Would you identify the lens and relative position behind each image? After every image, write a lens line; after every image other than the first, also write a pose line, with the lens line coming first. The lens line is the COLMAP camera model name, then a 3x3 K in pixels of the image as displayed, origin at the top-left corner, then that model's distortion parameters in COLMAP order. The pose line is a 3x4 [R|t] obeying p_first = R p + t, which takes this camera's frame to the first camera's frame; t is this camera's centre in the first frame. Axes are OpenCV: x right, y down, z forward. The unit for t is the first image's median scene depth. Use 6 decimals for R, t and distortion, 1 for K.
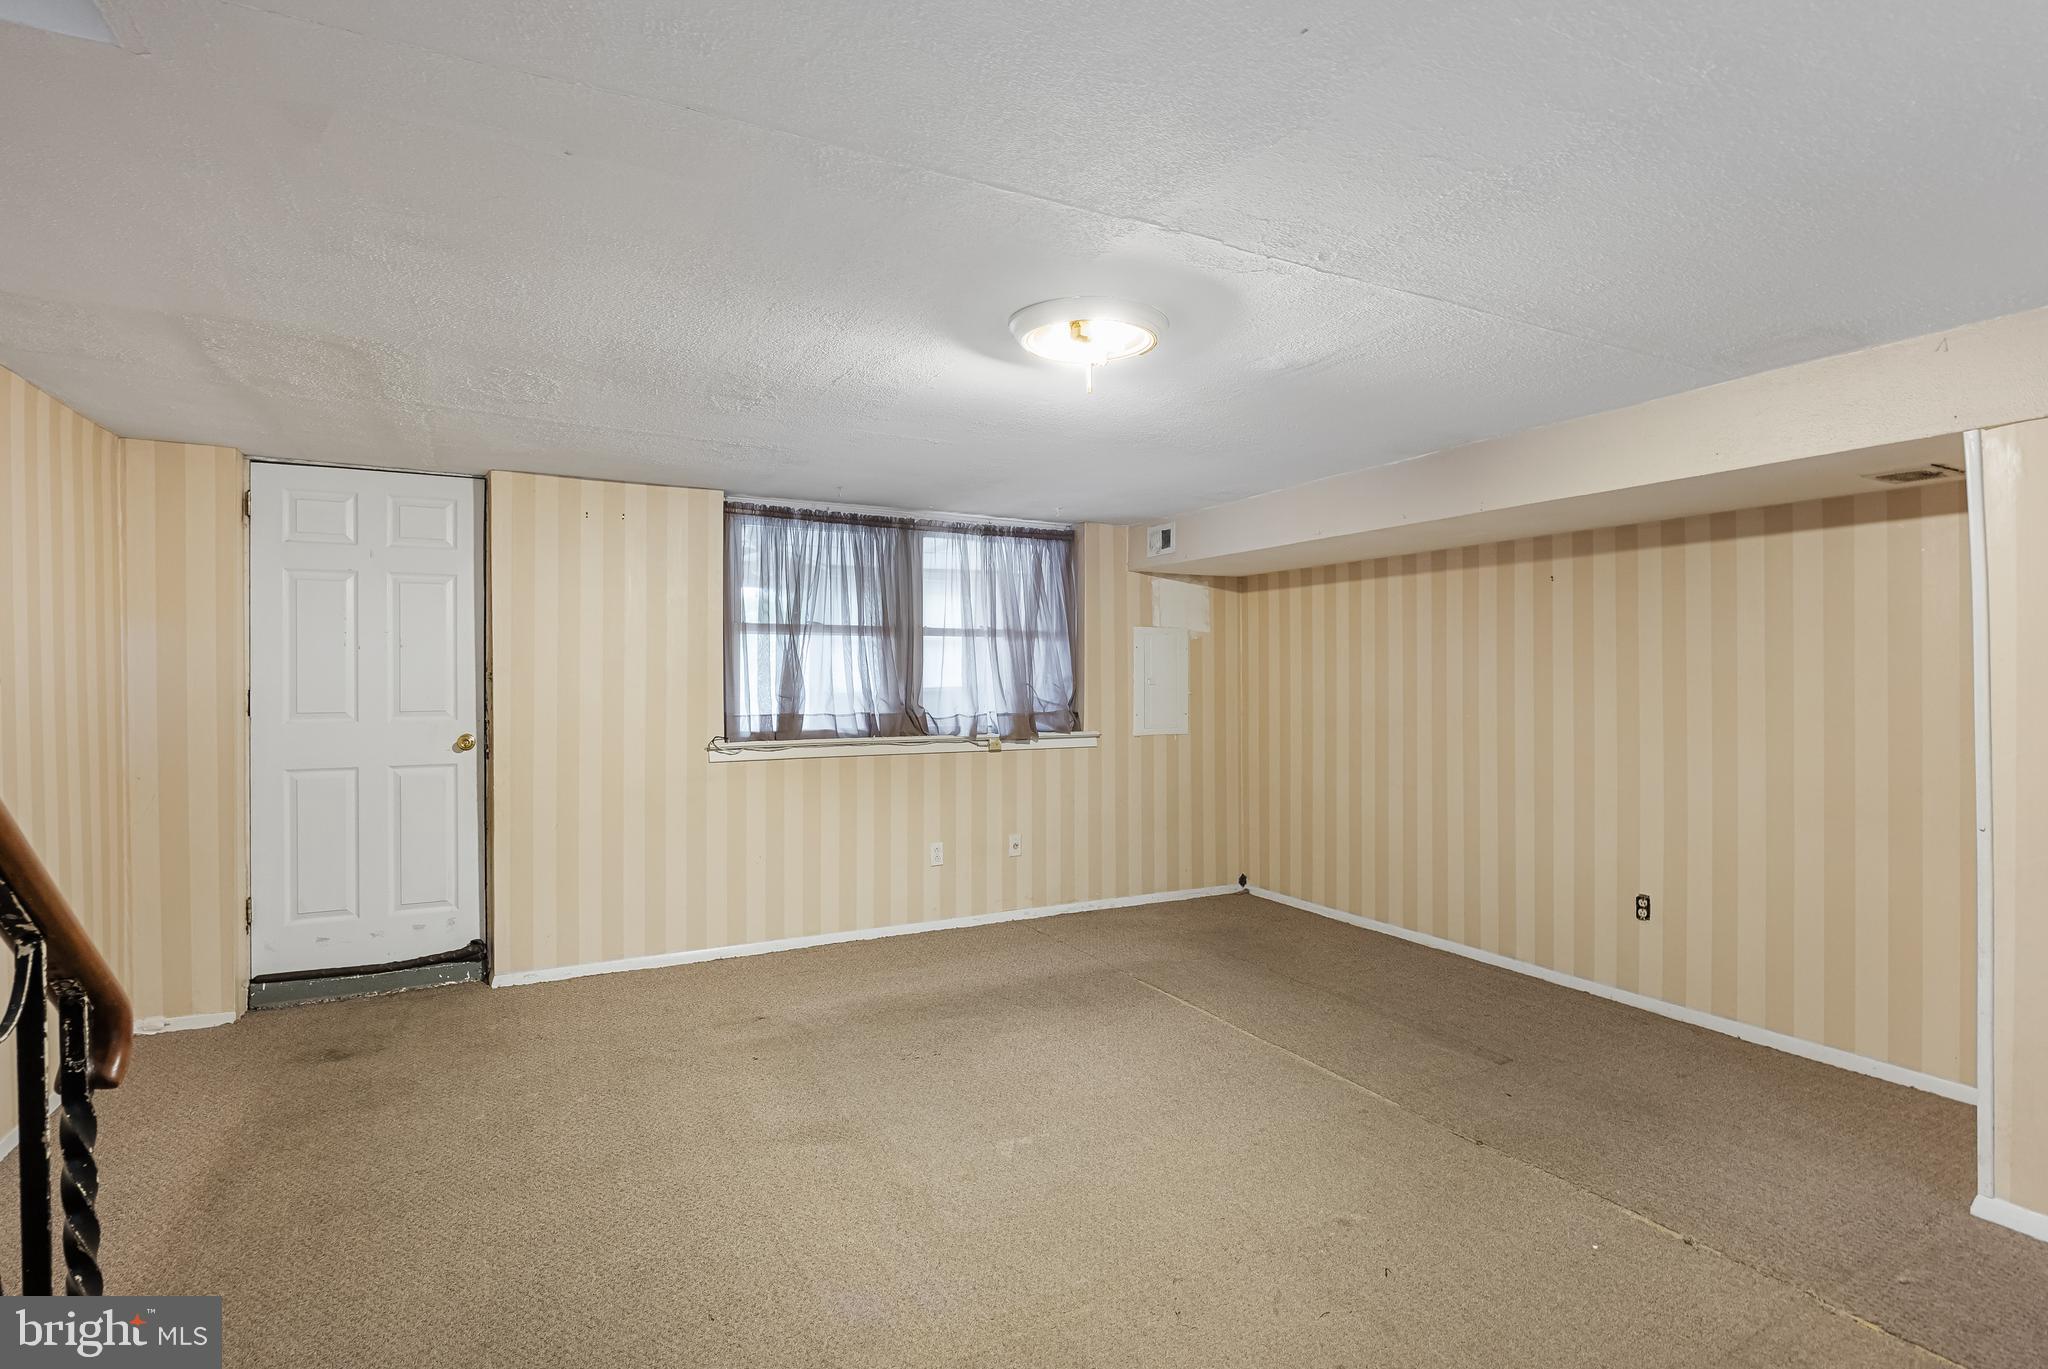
lens RADIAL K [[982.4, 0, 1063.5], [0, 982.4, 682.4], [0, 0, 1]] dist [-0.015762, 0.002757]
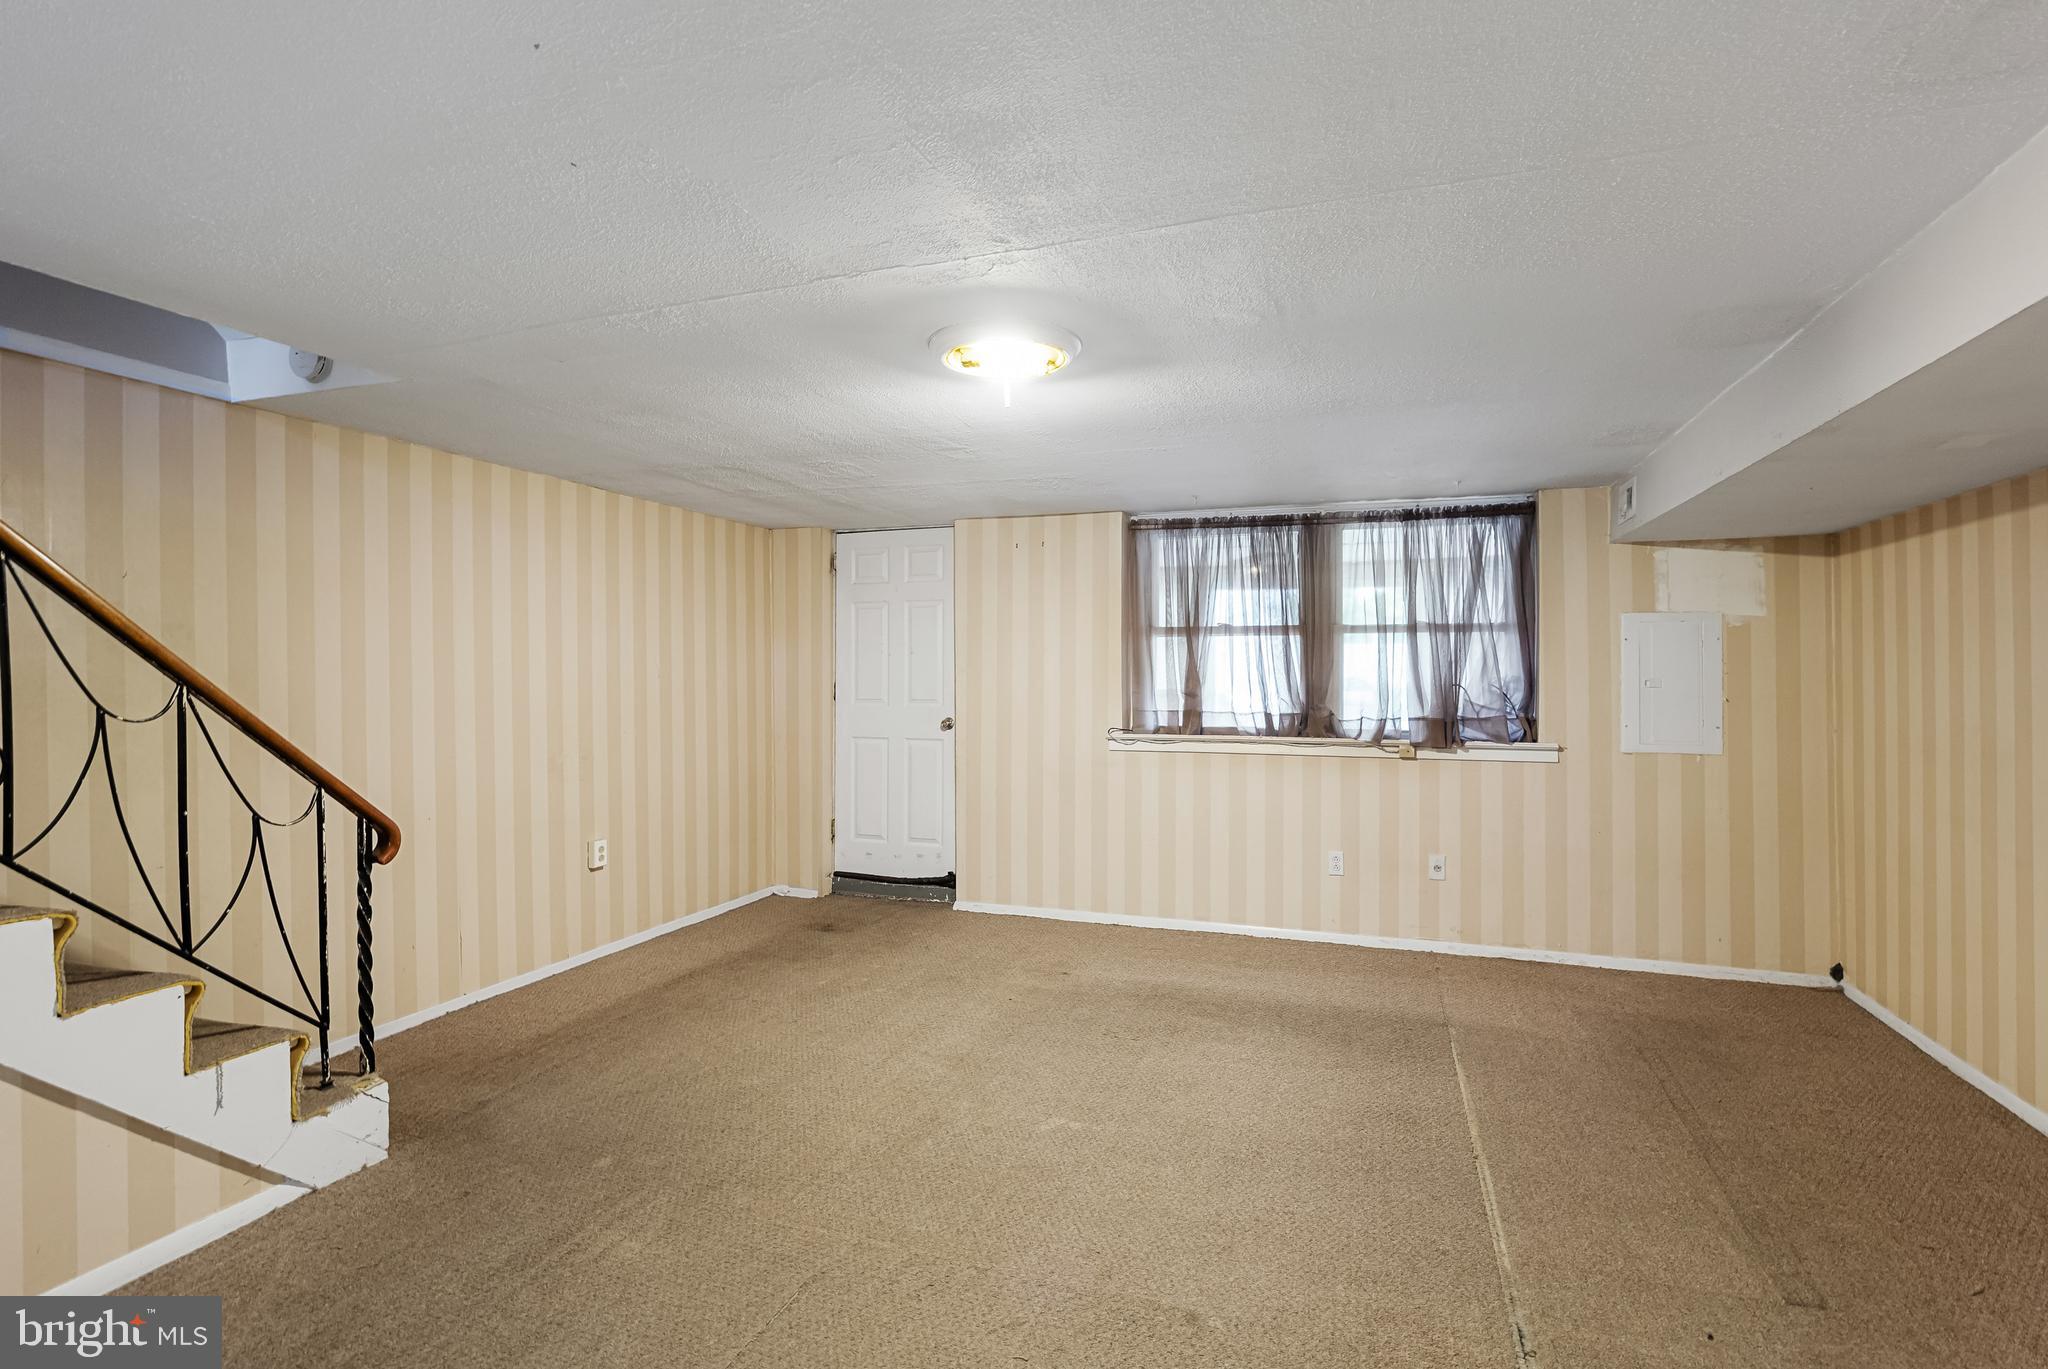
lens RADIAL K [[982.4, 0, 1037.5], [0, 982.4, 673.1], [0, 0, 1]] dist [-0.015762, 0.002757]
pose [[0.668610, 0.001280, -0.743612, 0.394168], [-0.006321, 0.999972, -0.003962, -0.003404], [0.743586, 0.007349, 0.668600, 0.153841]]
